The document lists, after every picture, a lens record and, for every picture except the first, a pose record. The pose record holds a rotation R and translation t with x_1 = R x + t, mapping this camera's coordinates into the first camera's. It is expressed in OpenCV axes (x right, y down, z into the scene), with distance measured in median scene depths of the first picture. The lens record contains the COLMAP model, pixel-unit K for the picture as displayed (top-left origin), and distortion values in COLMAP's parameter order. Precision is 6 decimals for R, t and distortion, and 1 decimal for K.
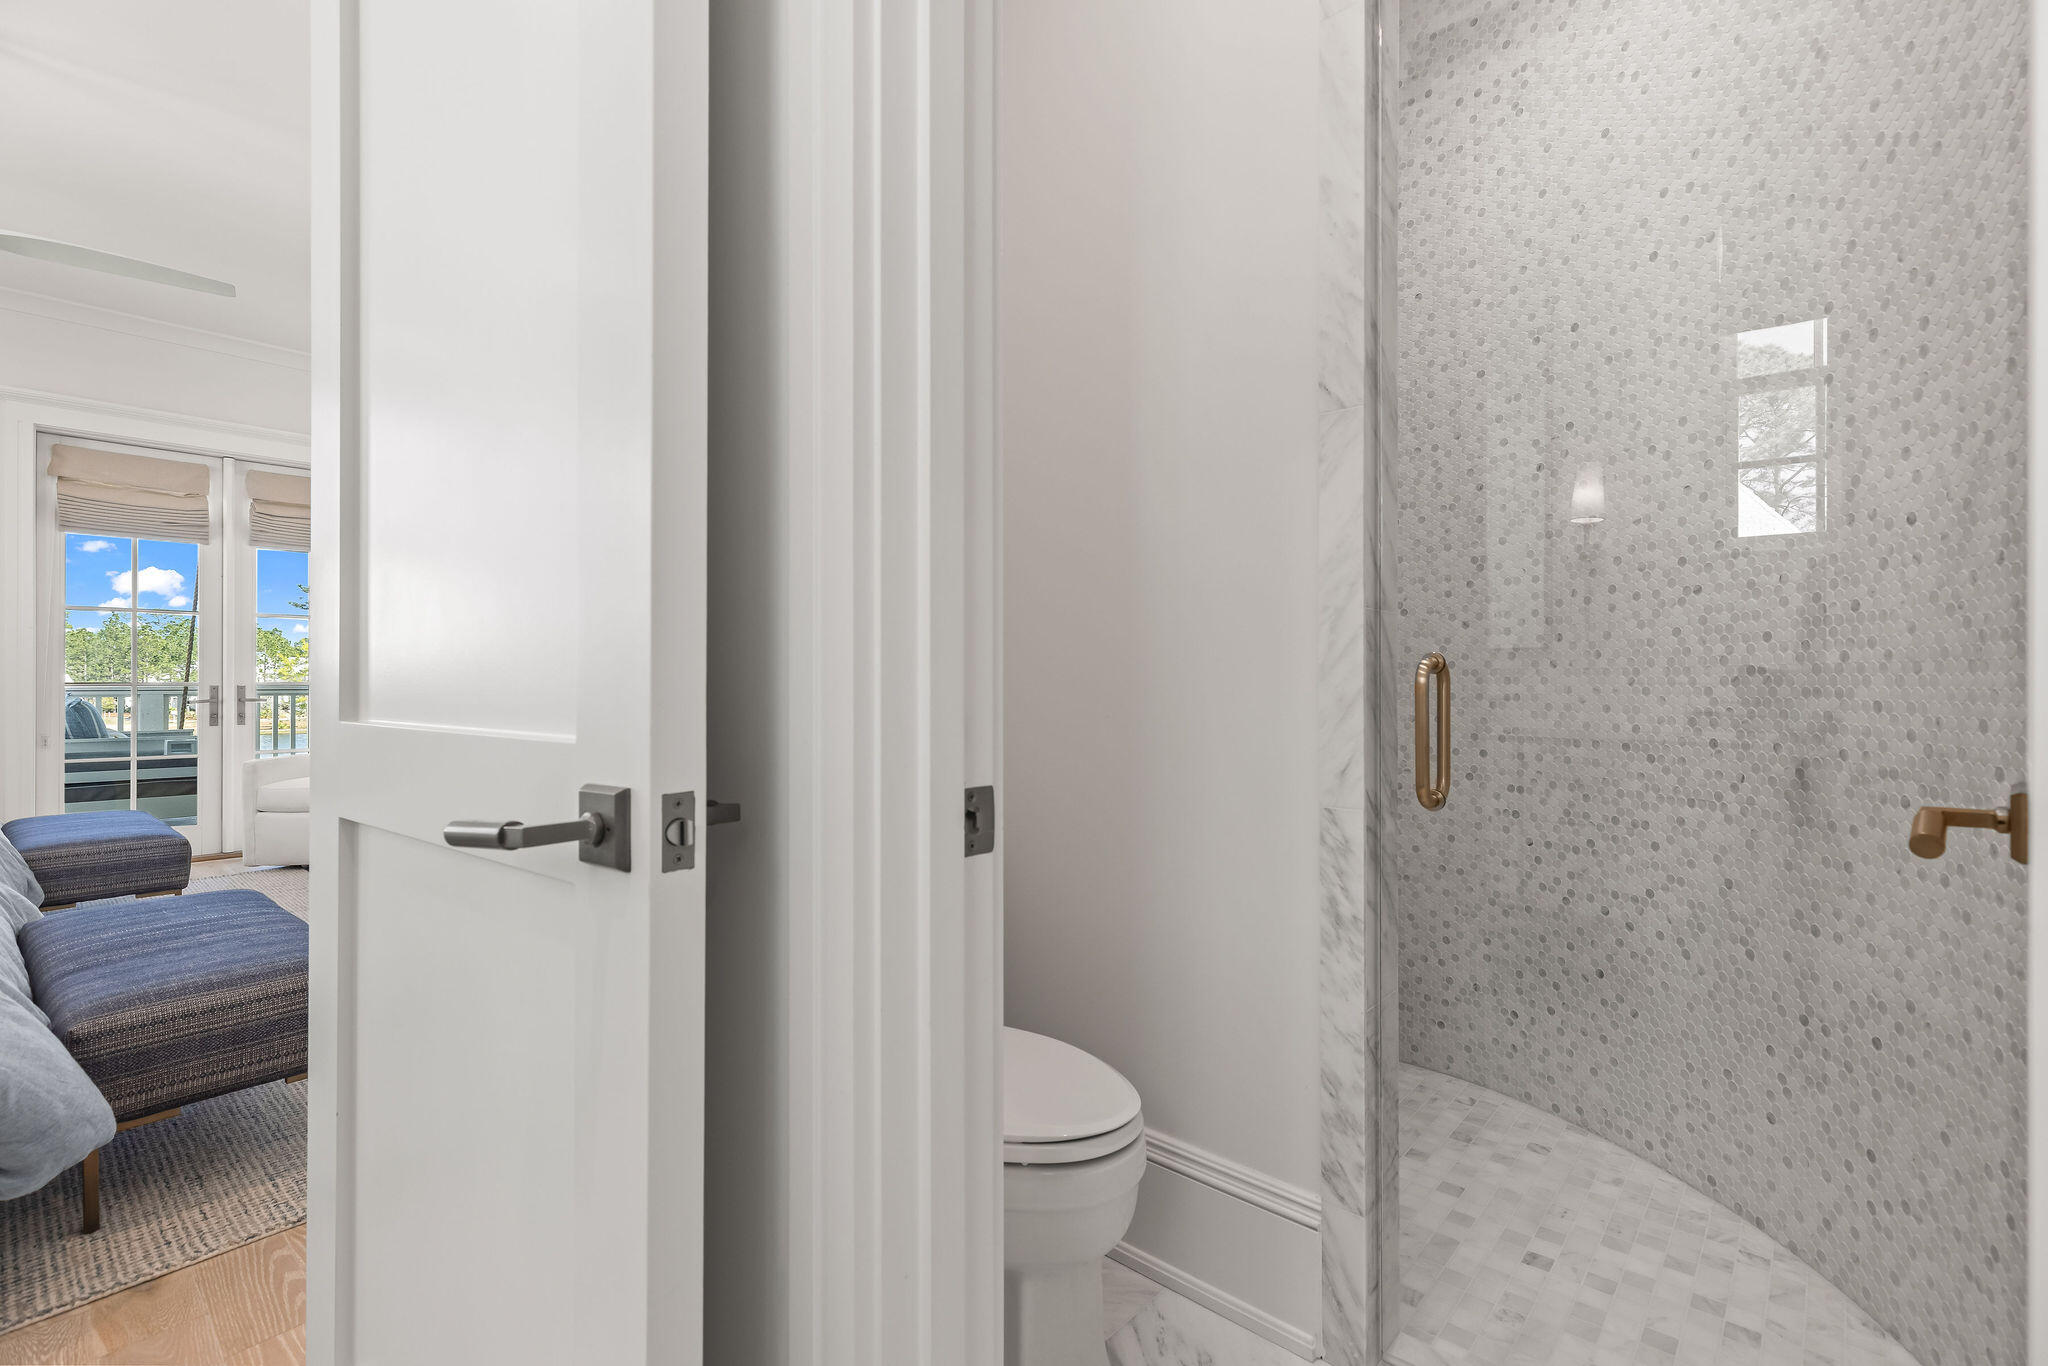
lens RADIAL K [[920.5, 0, 1038.8], [0, 920.5, 680.5], [0, 0, 1]] dist [0.007567, 0.000097]
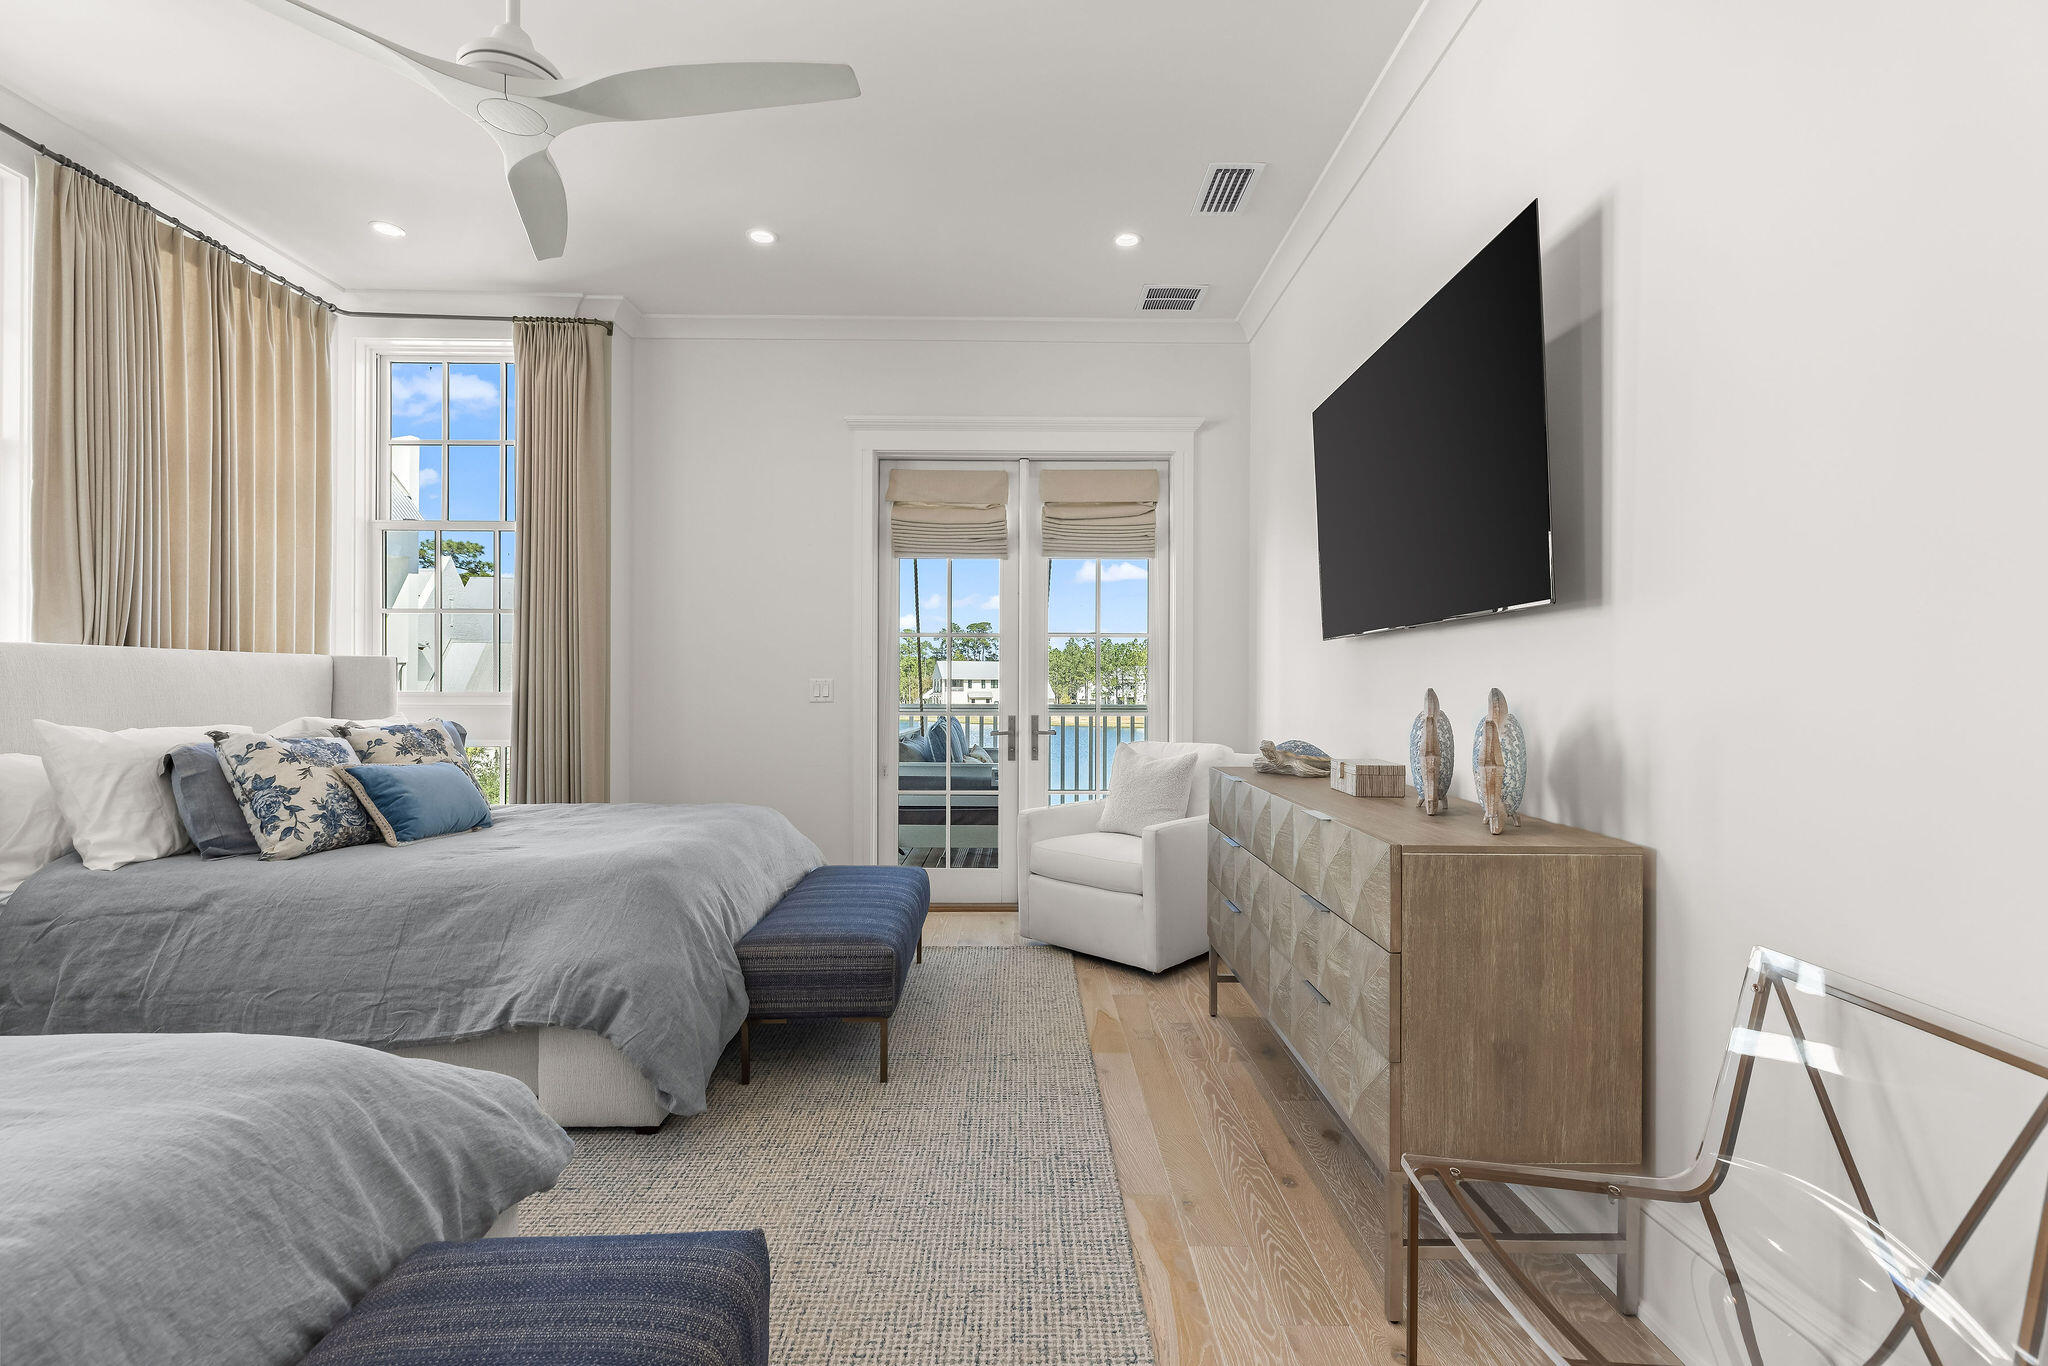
lens RADIAL K [[920.5, 0, 1028.9], [0, 920.5, 683.7], [0, 0, 1]] dist [0.007567, 0.000097]
pose [[0.669305, 0.001439, -0.742986, -0.219315], [-0.001681, 0.999998, 0.000422, -0.026250], [0.742986, 0.000966, 0.669307, 0.420883]]
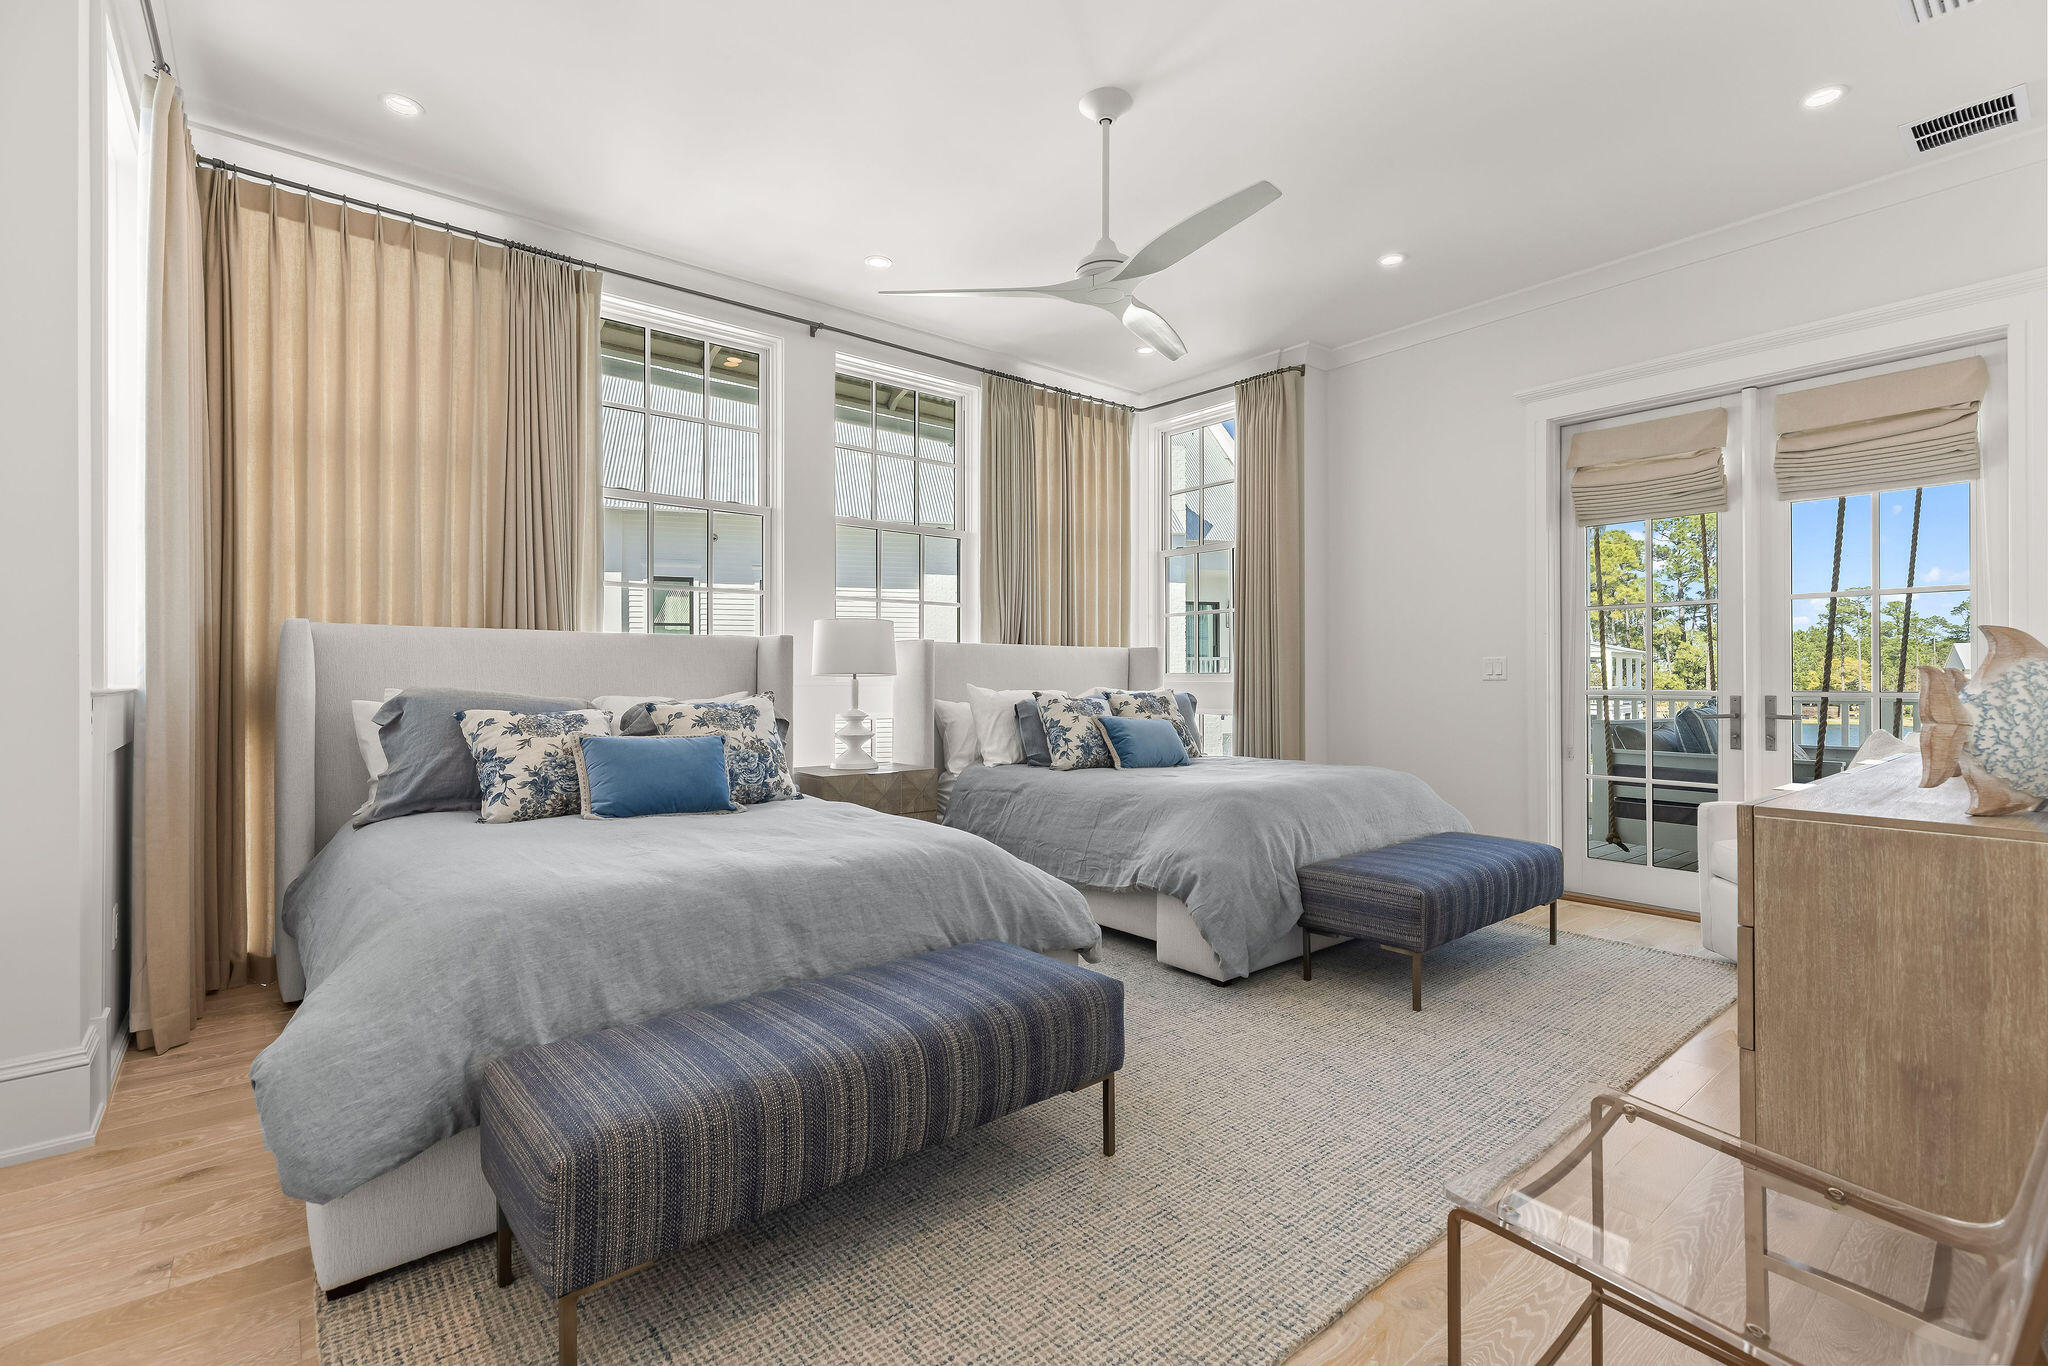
lens RADIAL K [[920.5, 0, 1017.2], [0, 920.5, 675.9], [0, 0, 1]] dist [0.007567, 0.000097]
pose [[-0.163462, -0.003293, -0.986544, -0.051576], [0.003467, 0.999986, -0.003912, -0.010201], [0.986544, -0.004060, -0.163448, 0.553944]]
